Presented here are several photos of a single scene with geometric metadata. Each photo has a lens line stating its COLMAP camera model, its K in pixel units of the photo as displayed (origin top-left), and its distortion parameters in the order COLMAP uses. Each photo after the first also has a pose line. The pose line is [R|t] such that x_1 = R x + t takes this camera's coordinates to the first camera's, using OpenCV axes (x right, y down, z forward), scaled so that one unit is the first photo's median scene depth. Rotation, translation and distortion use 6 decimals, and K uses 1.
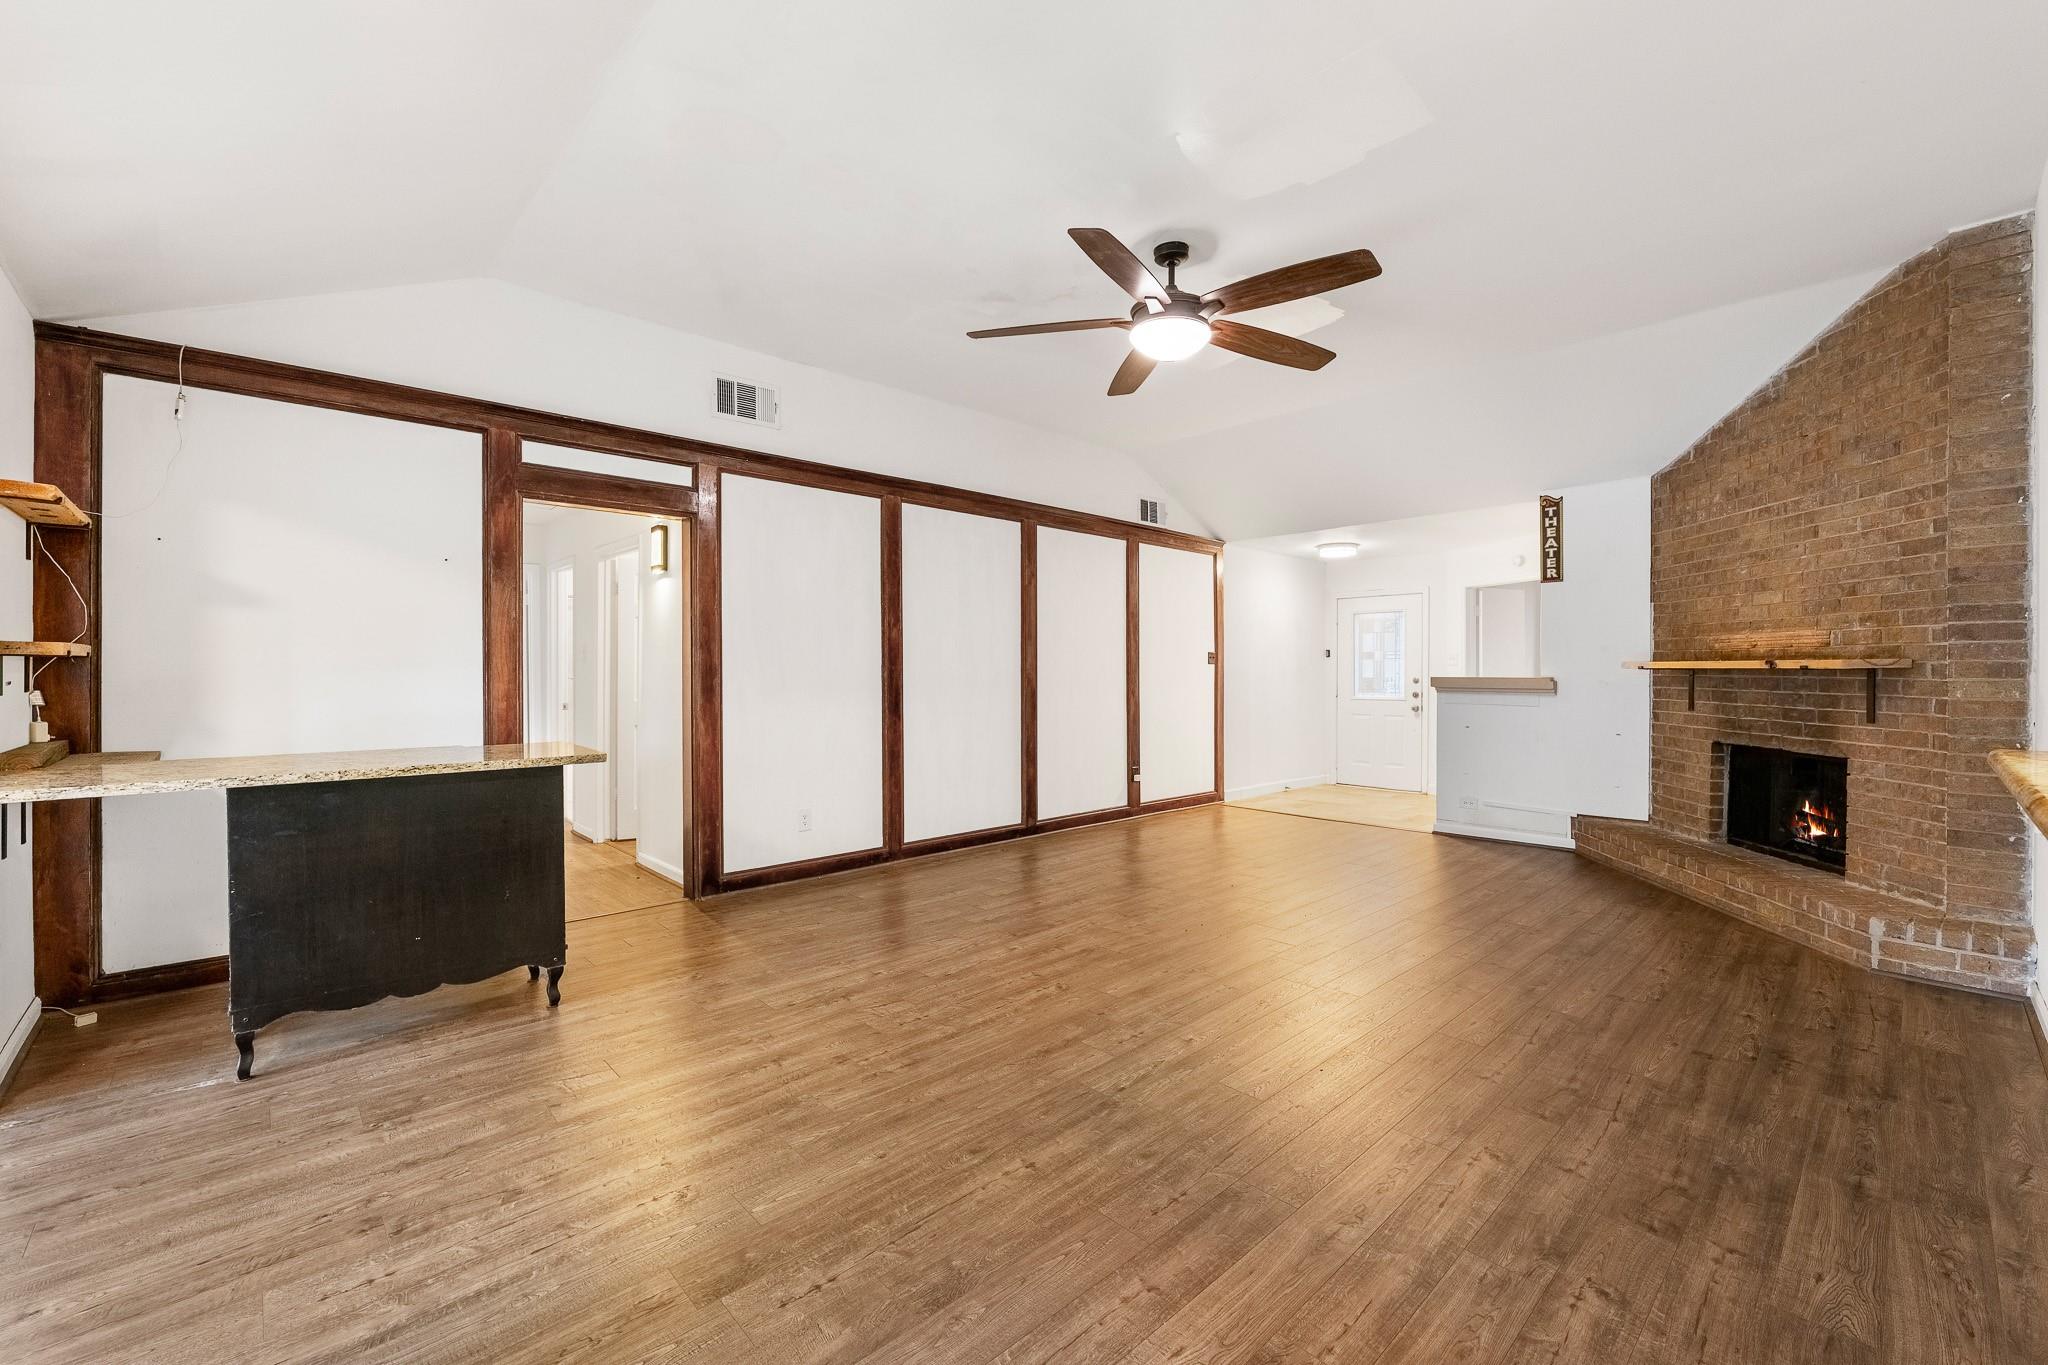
lens RADIAL K [[842.5, 0, 1025.2], [0, 842.5, 676.3], [0, 0, 1]] dist [-0.009662, 0.000059]
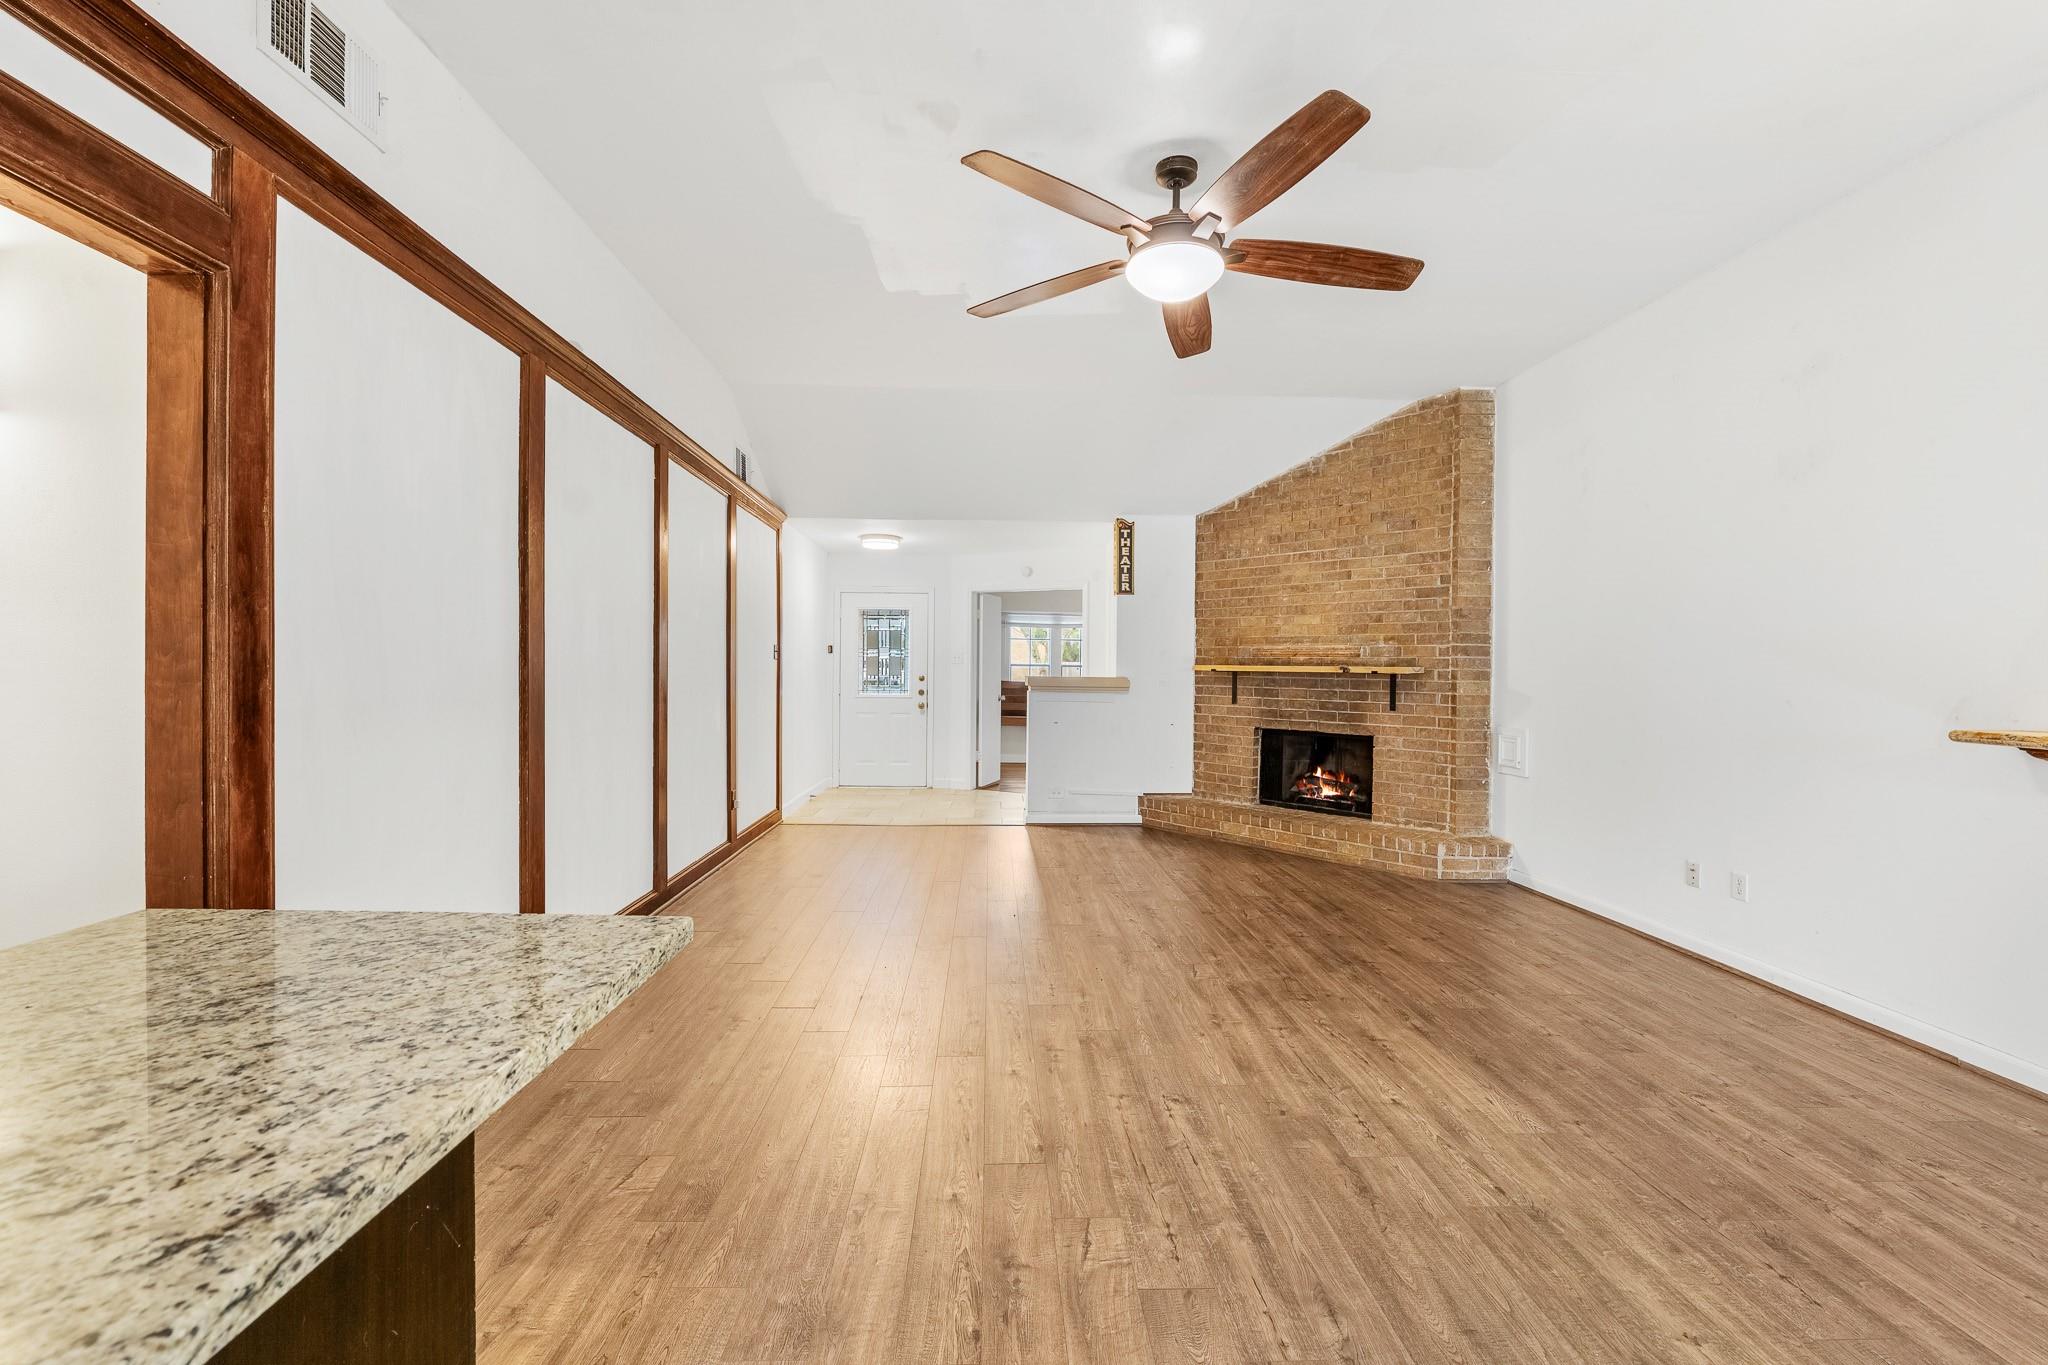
lens RADIAL K [[842.5, 0, 1025.2], [0, 842.5, 676.3], [0, 0, 1]] dist [-0.009662, 0.000059]
pose [[0.654857, 0.002038, 0.755750, -0.478818], [-0.007280, 0.999967, 0.003611, -0.004391], [-0.755718, -0.007867, 0.654850, 0.489380]]
